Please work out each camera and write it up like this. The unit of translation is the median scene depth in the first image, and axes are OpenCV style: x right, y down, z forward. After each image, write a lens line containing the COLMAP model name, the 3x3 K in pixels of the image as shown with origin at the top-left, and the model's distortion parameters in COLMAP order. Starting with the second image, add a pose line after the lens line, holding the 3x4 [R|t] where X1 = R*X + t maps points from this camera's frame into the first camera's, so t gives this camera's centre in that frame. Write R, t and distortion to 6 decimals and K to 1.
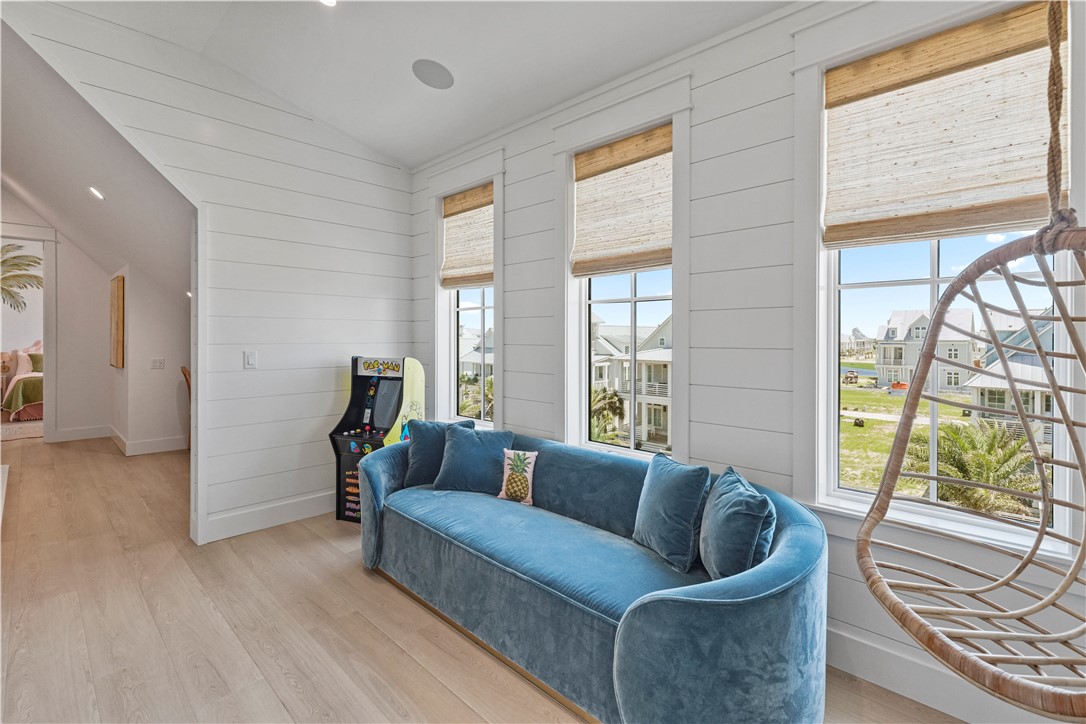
lens RADIAL K [[495.4, 0, 544.0], [0, 495.4, 339.1], [0, 0, 1]] dist [0.000340, 0.000023]
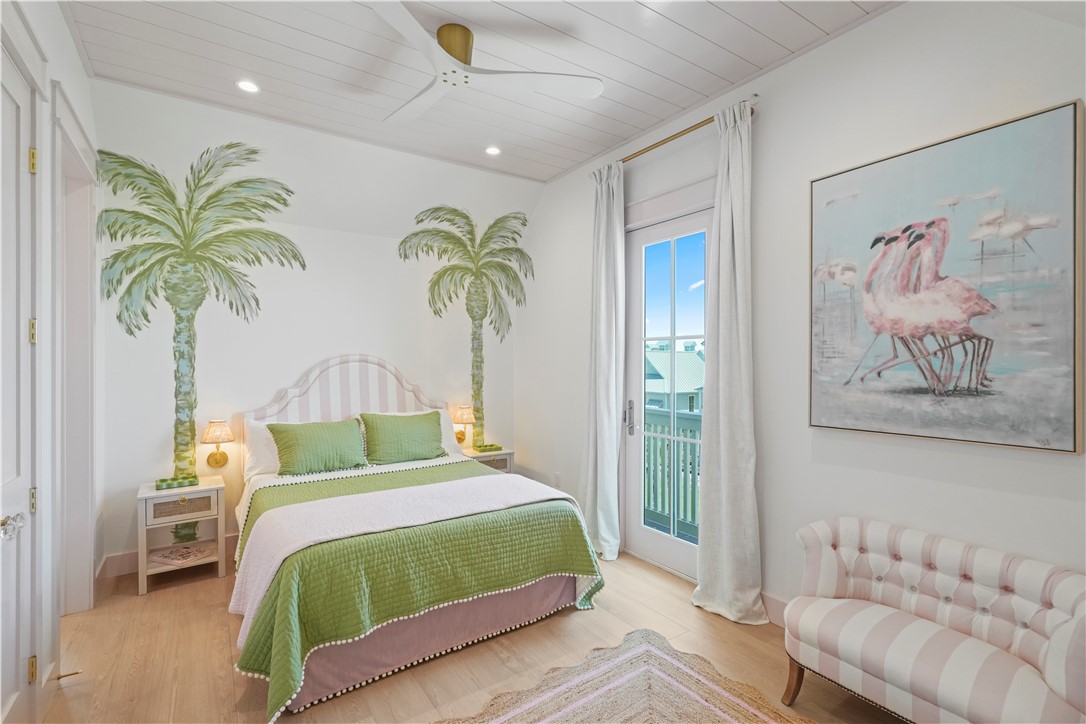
lens RADIAL K [[495.4, 0, 542.1], [0, 495.4, 358.6], [0, 0, 1]] dist [0.000340, 0.000023]
pose [[0.980113, -0.001875, -0.198432, -0.740849], [0.002053, 0.999998, 0.000691, -0.023290], [0.198430, -0.001085, 0.980114, 0.648797]]
